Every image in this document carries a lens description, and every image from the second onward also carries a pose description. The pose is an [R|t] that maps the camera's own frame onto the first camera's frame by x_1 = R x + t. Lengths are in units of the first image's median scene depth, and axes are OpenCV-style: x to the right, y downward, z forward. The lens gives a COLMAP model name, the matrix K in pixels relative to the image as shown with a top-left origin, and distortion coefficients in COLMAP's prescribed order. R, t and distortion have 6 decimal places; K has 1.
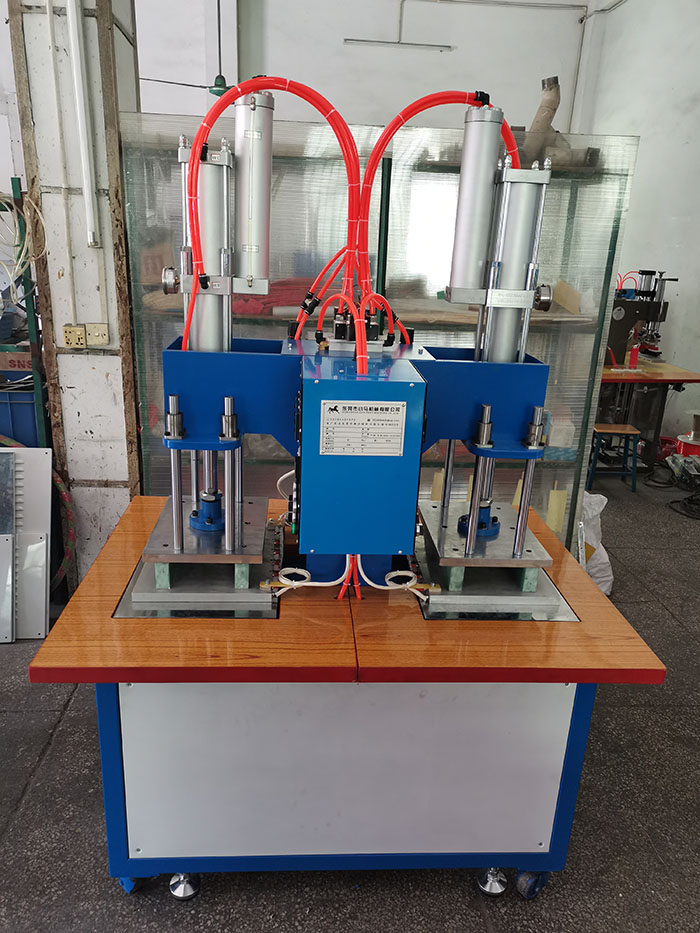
lens RADIAL K [[698.2, 0, 350.0], [0, 698.2, 466.5], [0, 0, 1]] dist [0.031971, 0.003419]
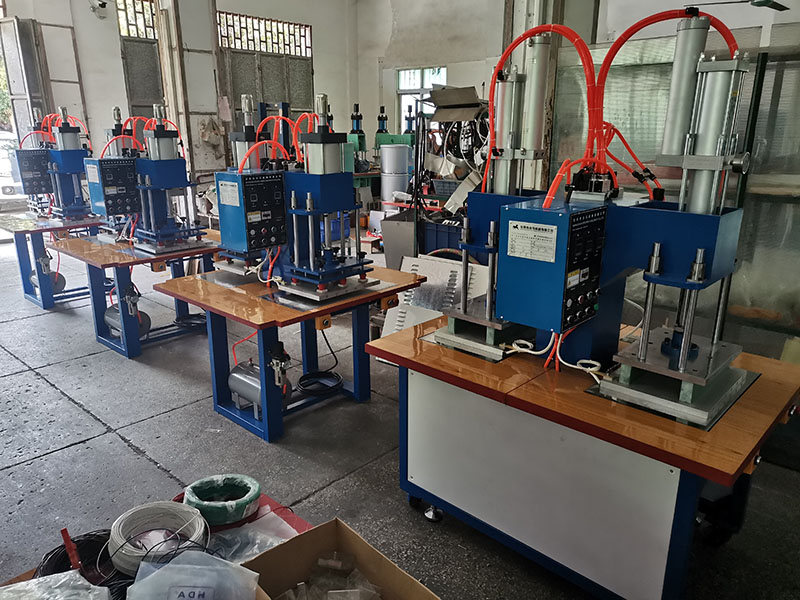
lens RADIAL K [[598.6, 0, 400.0], [0, 598.6, 300.0], [0, 0, 1]] dist [0.031971, 0.003419]
pose [[0.691842, 0.166178, -0.702666, 0.647488], [-0.202992, 0.978671, 0.031587, 0.076116], [0.692927, 0.120783, 0.710819, -0.117918]]
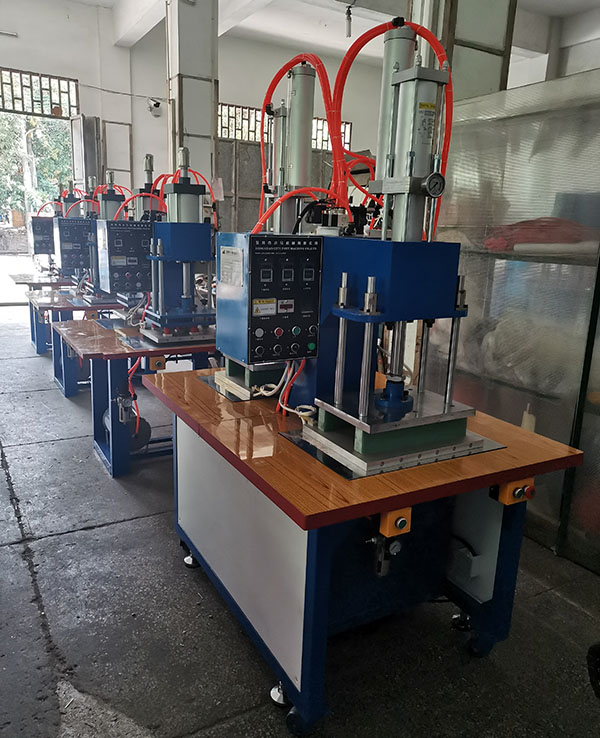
lens RADIAL K [[597.9, 0, 305.8], [0, 597.9, 366.4], [0, 0, 1]] dist [0.034068, -0.002390]
pose [[0.449103, 0.179632, -0.875236, 1.043759], [-0.299104, 0.953288, 0.042175, 0.040111], [0.841928, 0.242846, 0.481853, 0.474407]]
